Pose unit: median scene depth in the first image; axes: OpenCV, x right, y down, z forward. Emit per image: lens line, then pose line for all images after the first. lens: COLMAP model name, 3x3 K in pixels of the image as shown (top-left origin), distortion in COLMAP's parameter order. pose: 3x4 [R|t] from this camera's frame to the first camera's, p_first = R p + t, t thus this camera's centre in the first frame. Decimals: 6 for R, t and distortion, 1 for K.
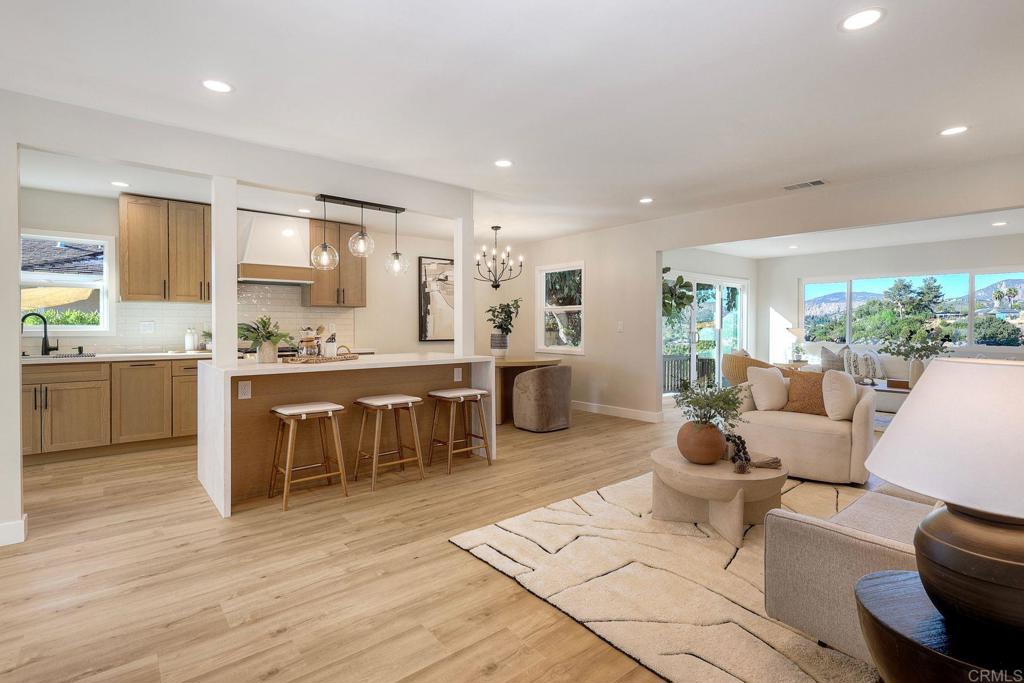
lens RADIAL K [[500.5, 0, 516.6], [0, 500.5, 332.8], [0, 0, 1]] dist [0.004949, 0.001404]
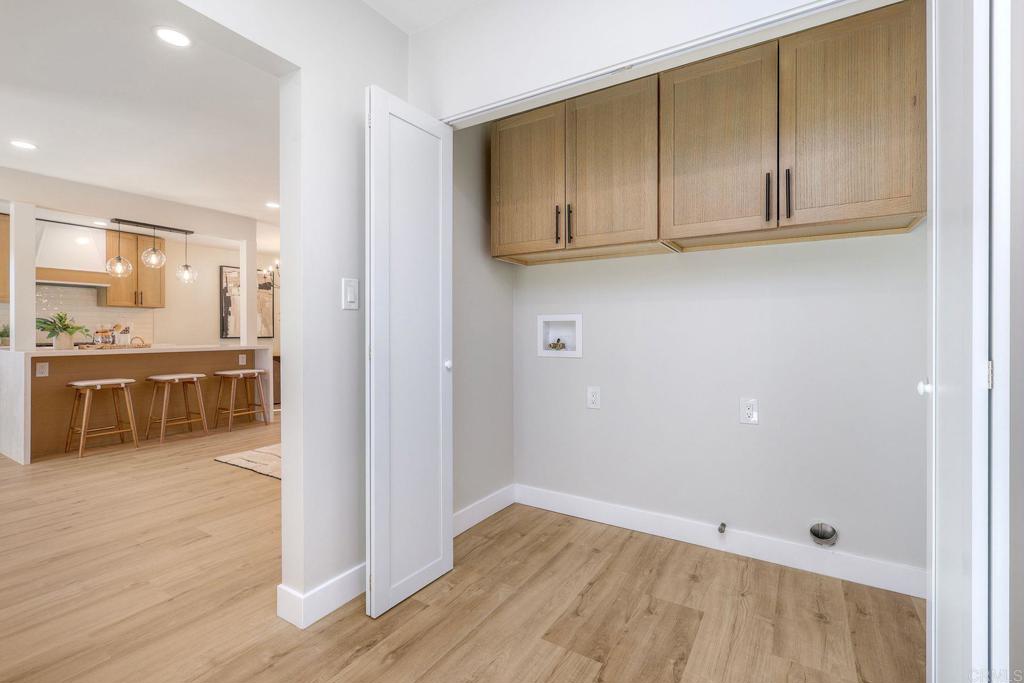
lens RADIAL K [[459.5, 0, 493.4], [0, 459.5, 329.8], [0, 0, 1]] dist [0.004839, -0.000973]
pose [[0.953787, -0.001252, 0.300481, 0.176600], [0.006268, 0.999857, -0.015727, 0.034979], [-0.300418, 0.016884, 0.953658, -0.412312]]
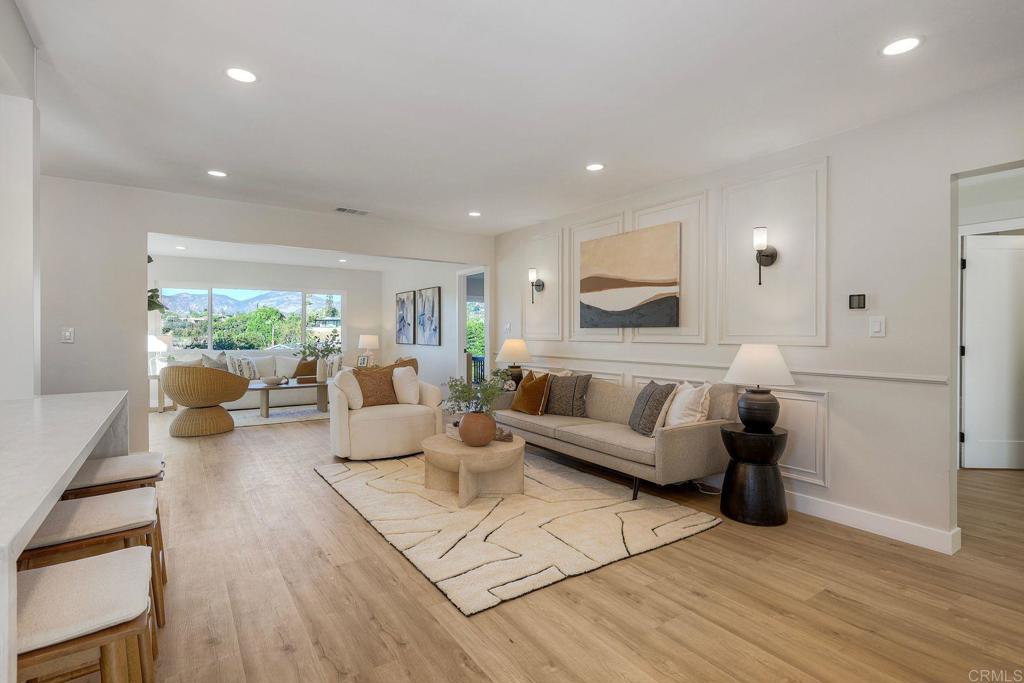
lens RADIAL K [[500.5, 0, 506.0], [0, 500.5, 340.9], [0, 0, 1]] dist [0.004949, 0.001404]
pose [[0.093585, -0.019979, 0.995411, -0.613649], [0.016802, 0.999688, 0.018485, -0.011573], [-0.995470, 0.014995, 0.093891, 0.603377]]
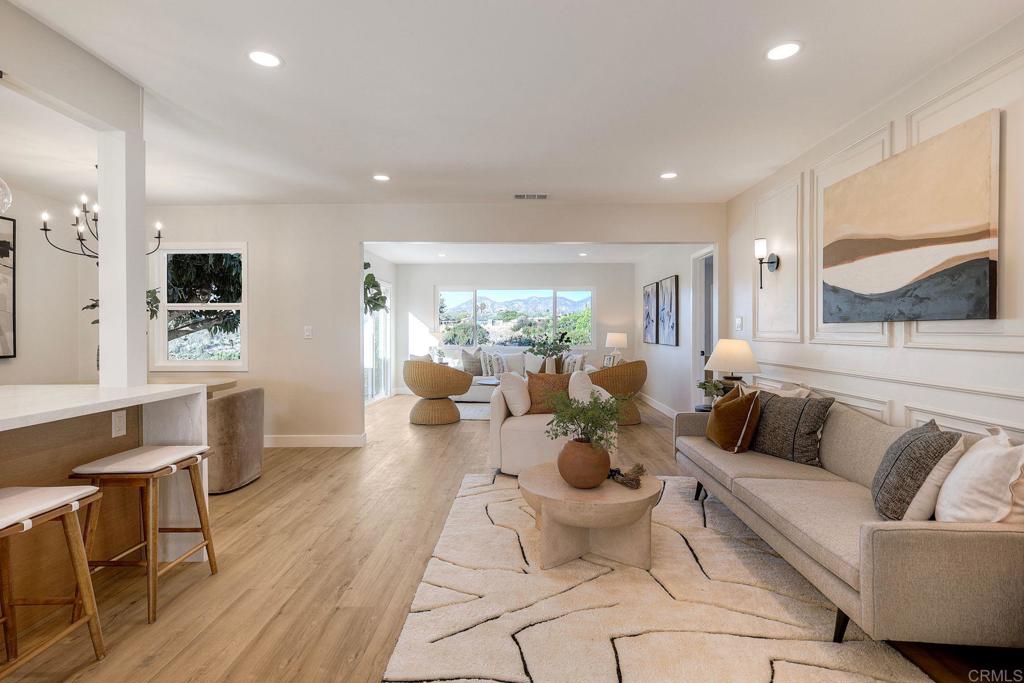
lens RADIAL K [[500.5, 0, 511.2], [0, 500.5, 335.8], [0, 0, 1]] dist [0.004949, 0.001404]
pose [[0.658009, -0.012171, 0.752912, -0.278756], [0.014751, 0.999886, 0.003271, -0.007031], [-0.752866, 0.008954, 0.658113, 0.382733]]
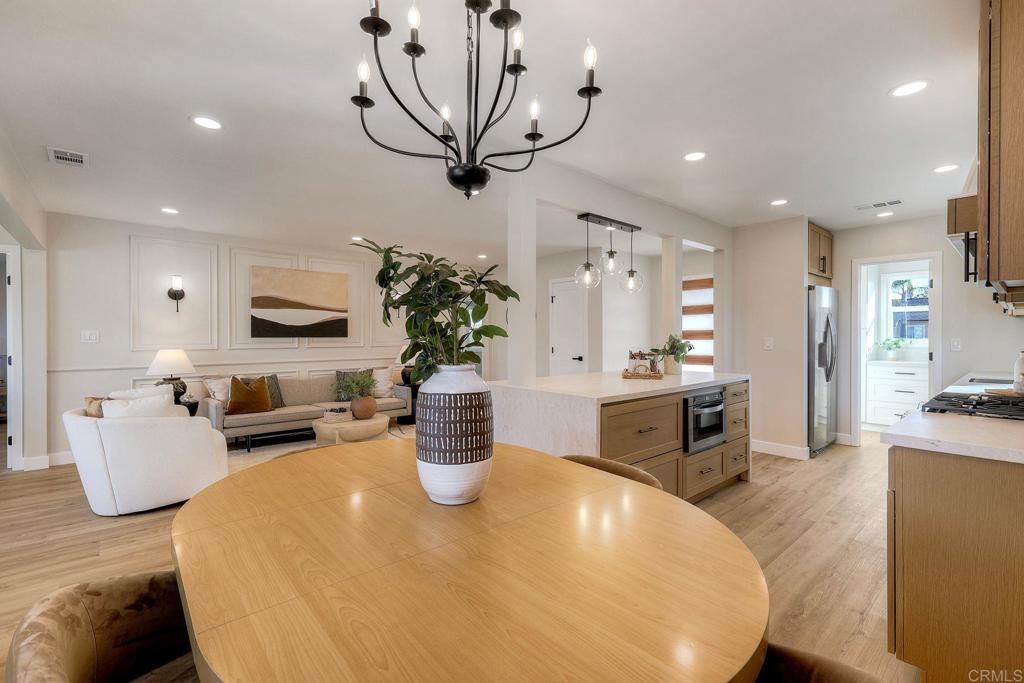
lens RADIAL K [[459.5, 0, 513.8], [0, 459.5, 338.5], [0, 0, 1]] dist [0.004839, -0.000973]
pose [[-0.999498, 0.000445, -0.031676, -0.080929], [-0.000181, 0.999805, 0.019761, -0.042457], [0.031679, 0.019757, -0.999303, 1.938968]]
